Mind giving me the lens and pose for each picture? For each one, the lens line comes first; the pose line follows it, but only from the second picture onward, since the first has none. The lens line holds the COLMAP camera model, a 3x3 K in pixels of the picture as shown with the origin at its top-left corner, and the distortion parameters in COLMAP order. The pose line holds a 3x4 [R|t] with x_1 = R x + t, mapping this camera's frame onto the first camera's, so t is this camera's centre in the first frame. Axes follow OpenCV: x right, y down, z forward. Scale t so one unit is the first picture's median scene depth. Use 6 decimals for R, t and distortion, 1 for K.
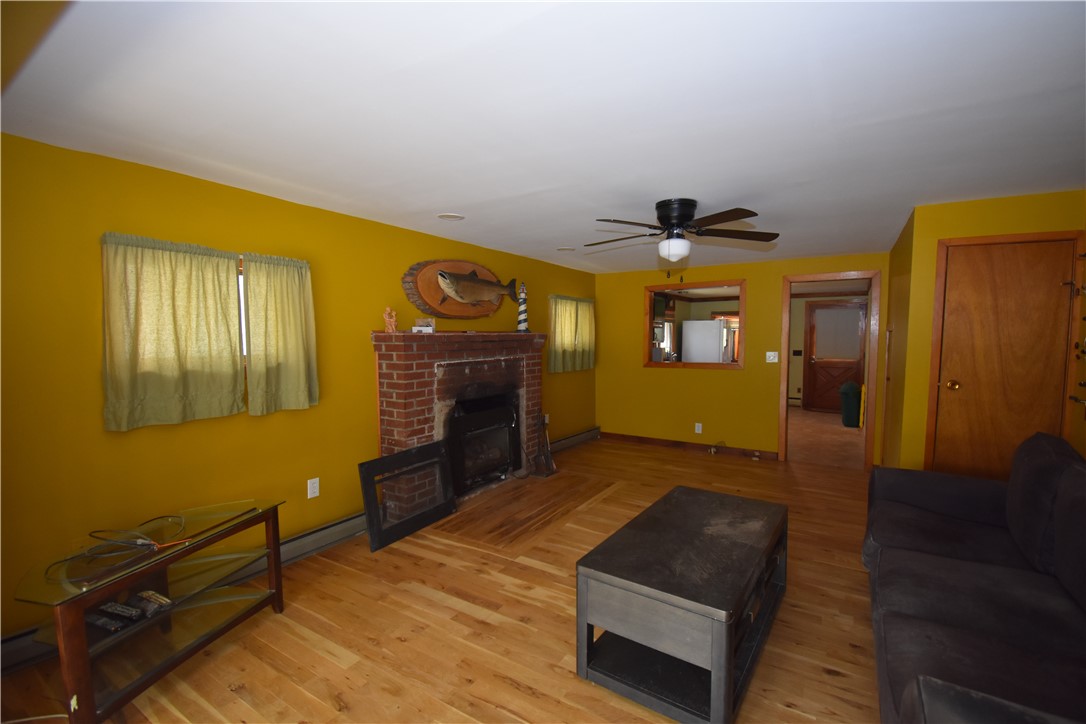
lens RADIAL K [[481.2, 0, 544.7], [0, 481.2, 365.9], [0, 0, 1]] dist [0.011343, -0.017810]
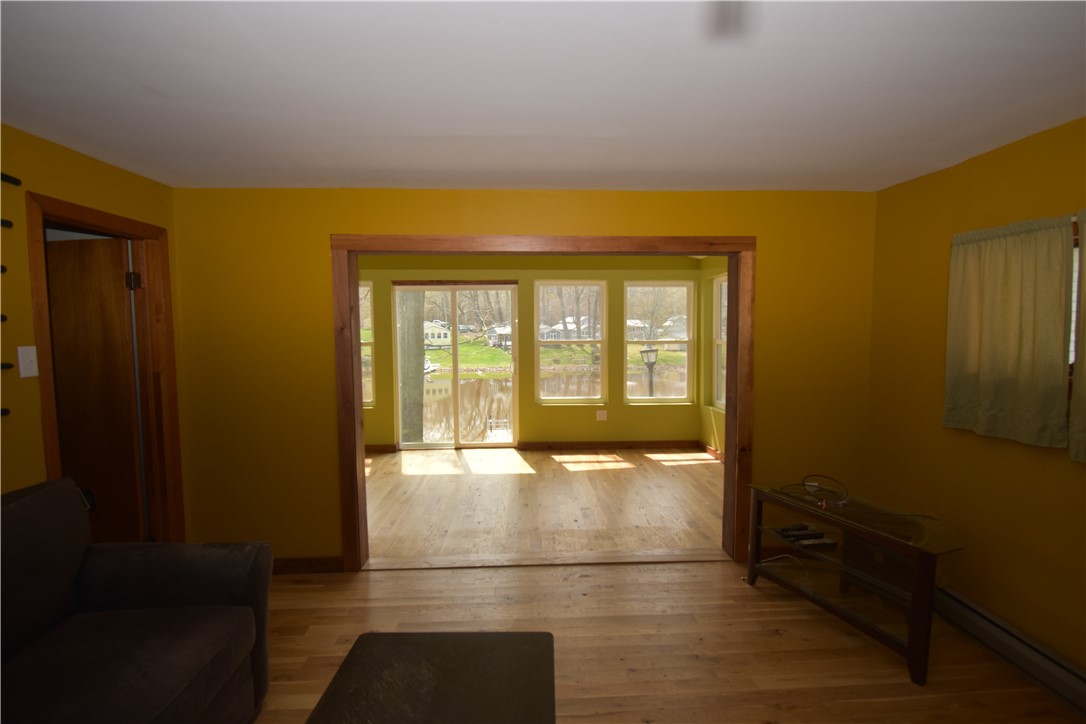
lens RADIAL K [[522.1, 0, 548.8], [0, 522.1, 362.8], [0, 0, 1]] dist [-0.003218, -0.011517]
pose [[-0.817525, 0.040799, -0.574446, 0.288915], [-0.030794, 0.992964, 0.114347, -0.064675], [0.575069, 0.111170, -0.810516, 0.882912]]
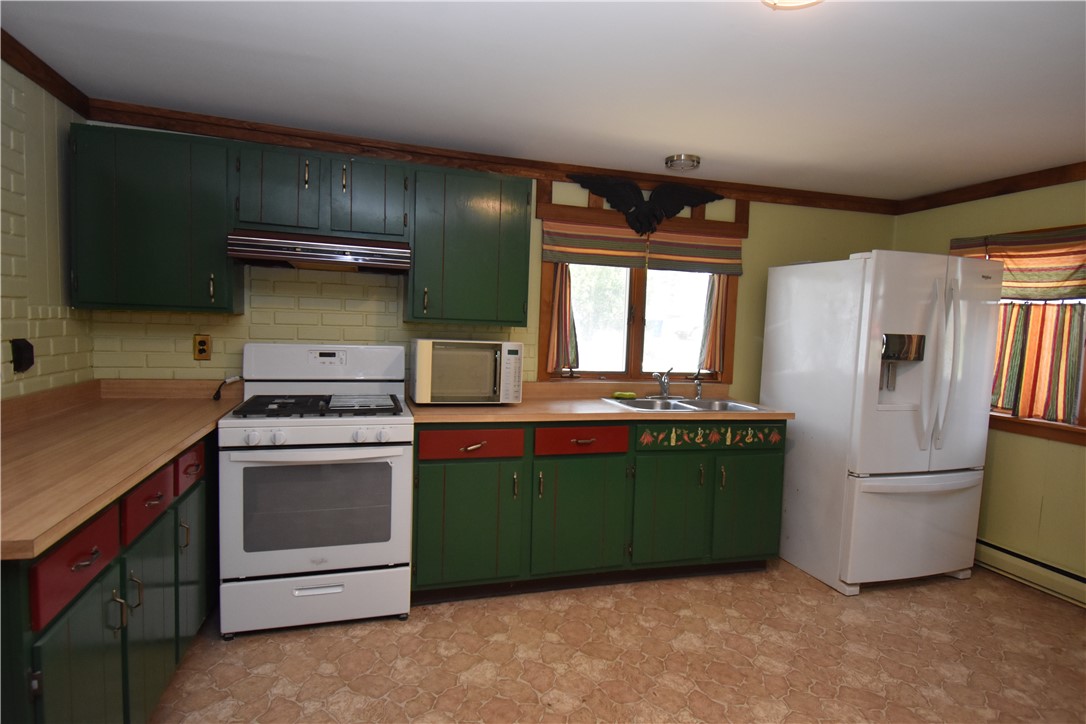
lens RADIAL K [[593.1, 0, 547.0], [0, 593.1, 366.7], [0, 0, 1]] dist [0.010944, -0.025722]
pose [[0.758164, 0.078530, -0.647318, 1.161496], [-0.081553, 0.996346, 0.025355, -0.080445], [0.646944, 0.033568, 0.761798, 1.697332]]
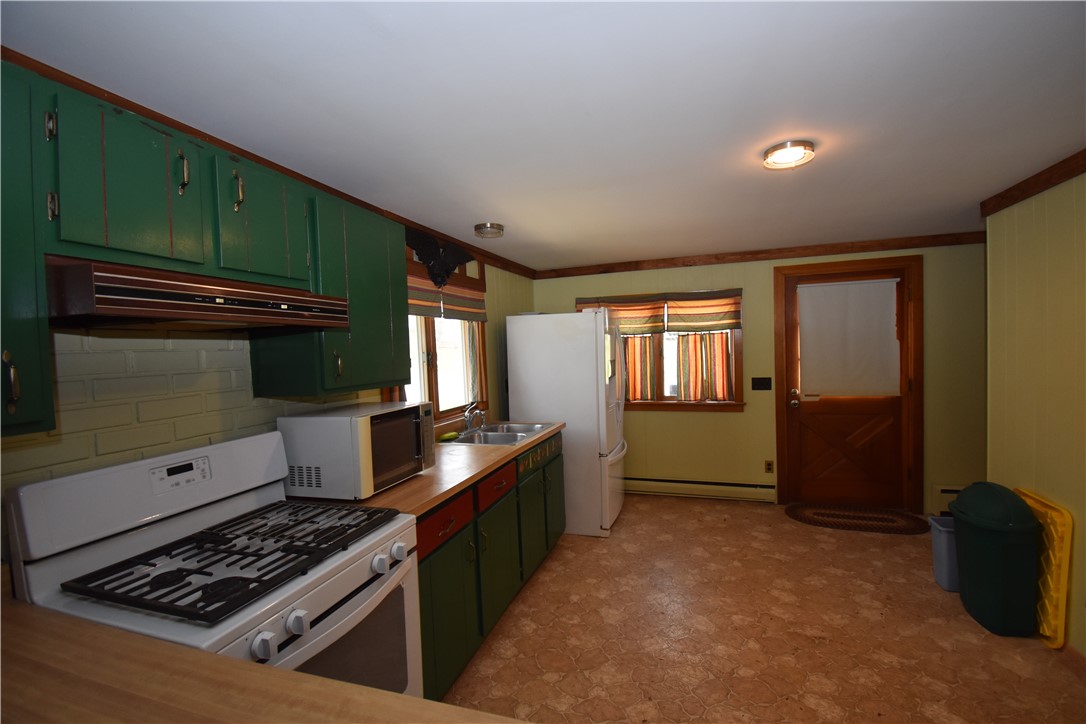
lens RADIAL K [[481.2, 0, 548.0], [0, 481.2, 363.2], [0, 0, 1]] dist [0.011343, -0.017810]
pose [[0.967275, -0.040149, 0.250532, 0.594865], [0.049502, 0.998288, -0.031140, -0.112210], [-0.248853, 0.042523, 0.967607, 1.657181]]
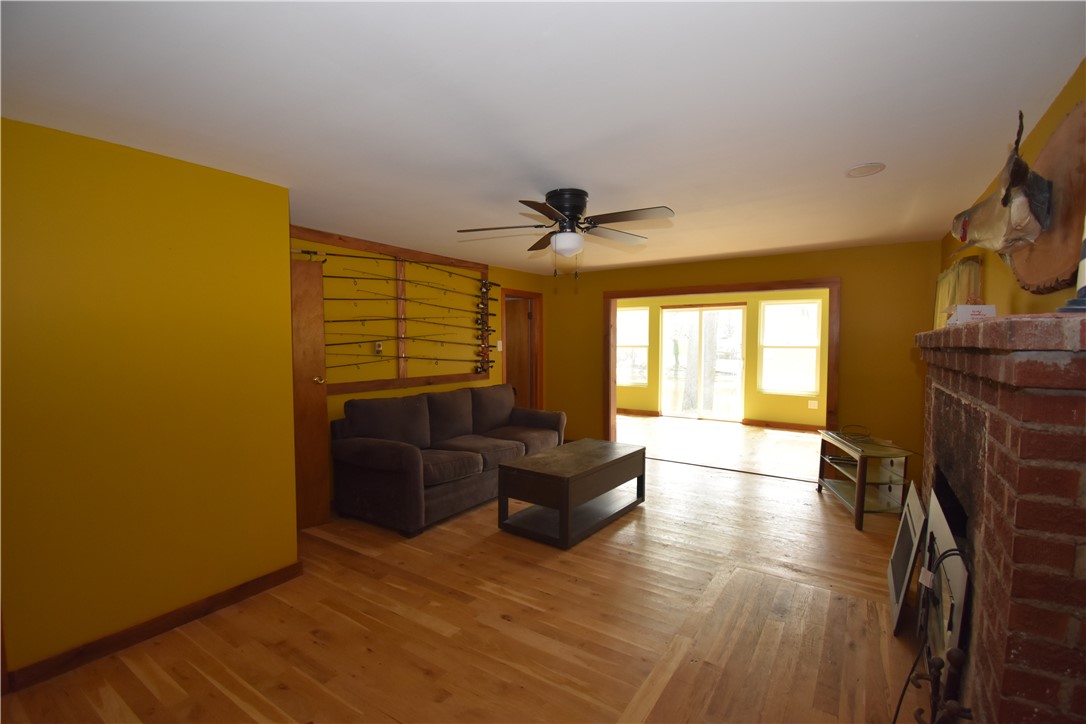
lens RADIAL K [[481.2, 0, 544.6], [0, 481.2, 363.9], [0, 0, 1]] dist [0.011343, -0.017810]
pose [[-0.999641, -0.003723, 0.026534, 0.244824], [-0.000761, 0.993844, 0.110788, -0.098141], [-0.026784, 0.110728, -0.993490, 1.658947]]
